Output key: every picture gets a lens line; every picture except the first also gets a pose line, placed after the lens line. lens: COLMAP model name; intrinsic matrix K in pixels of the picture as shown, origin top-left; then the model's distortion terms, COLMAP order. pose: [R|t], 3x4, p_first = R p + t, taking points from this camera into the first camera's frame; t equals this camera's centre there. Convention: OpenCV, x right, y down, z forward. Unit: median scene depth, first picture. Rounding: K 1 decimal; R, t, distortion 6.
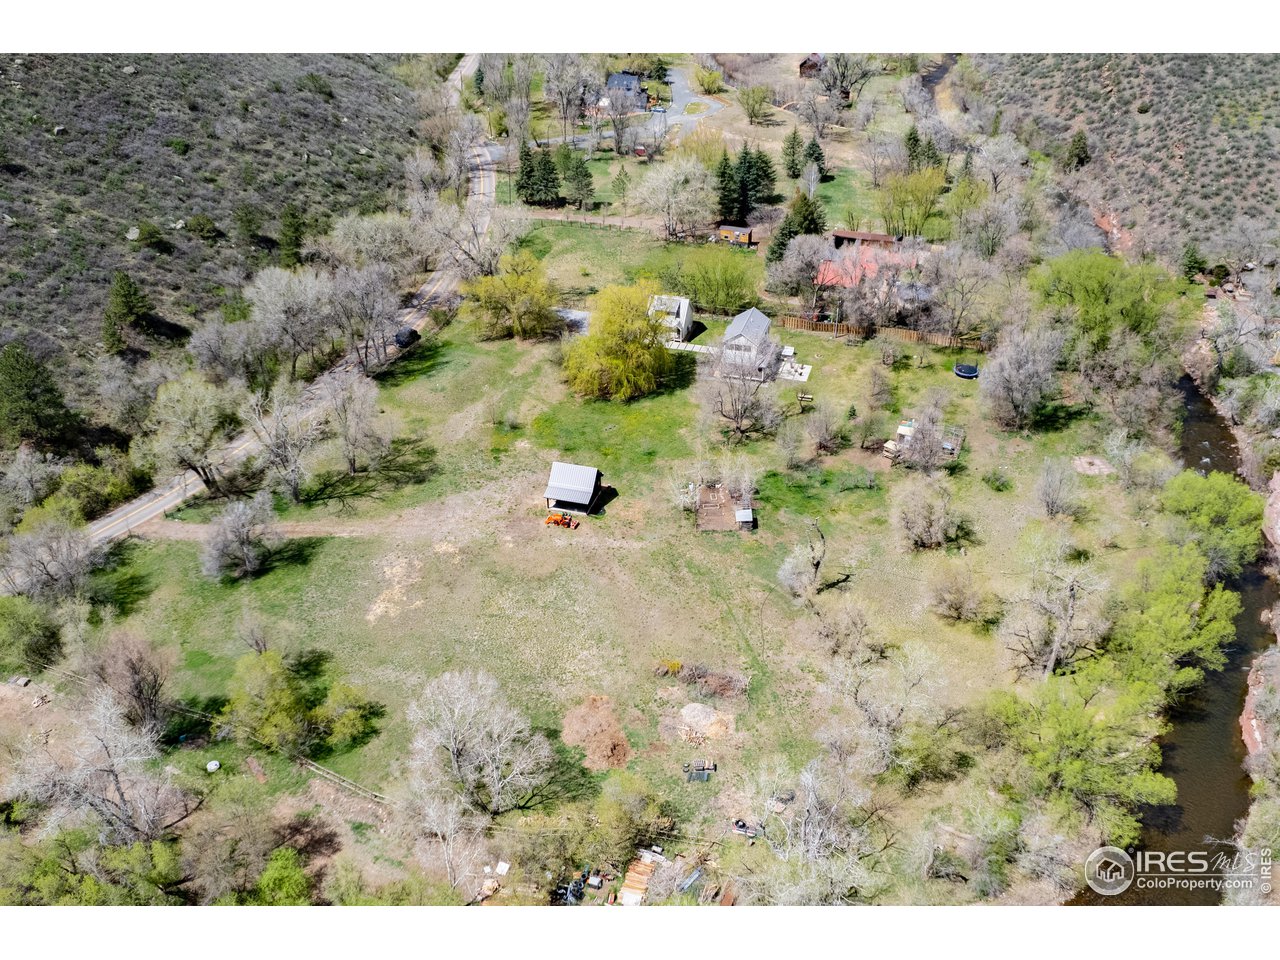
lens RADIAL K [[567.6, 0, 636.4], [0, 567.6, 484.7], [0, 0, 1]] dist [-0.020189, 0.000235]
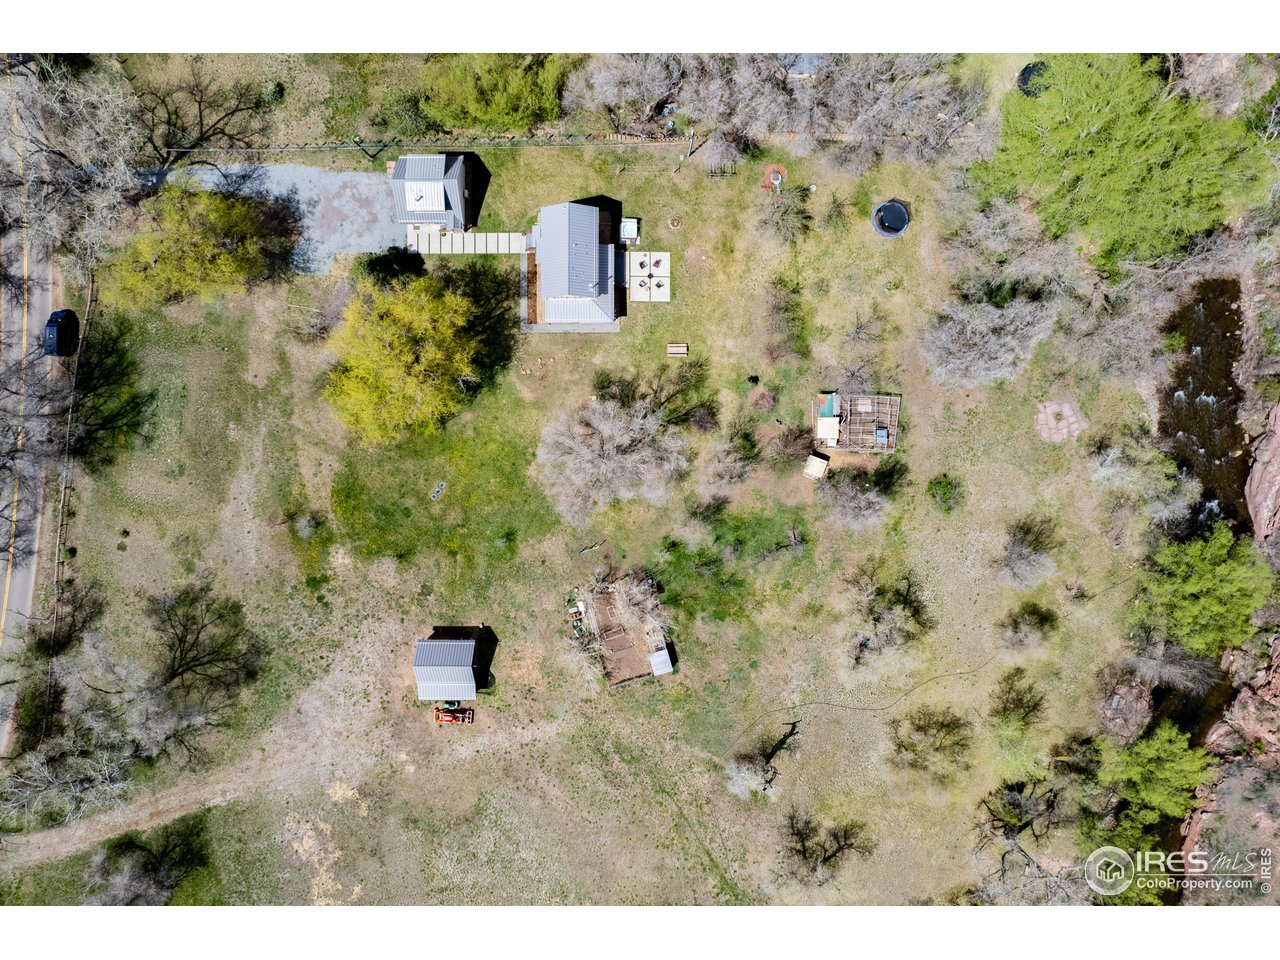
lens RADIAL K [[567.6, 0, 636.4], [0, 567.6, 484.7], [0, 0, 1]] dist [-0.020189, 0.000235]
pose [[0.924817, -0.380250, 0.011113, 0.244397], [0.296635, 0.739128, 0.604729, -0.624772], [-0.238162, -0.555968, 0.796354, 0.495680]]
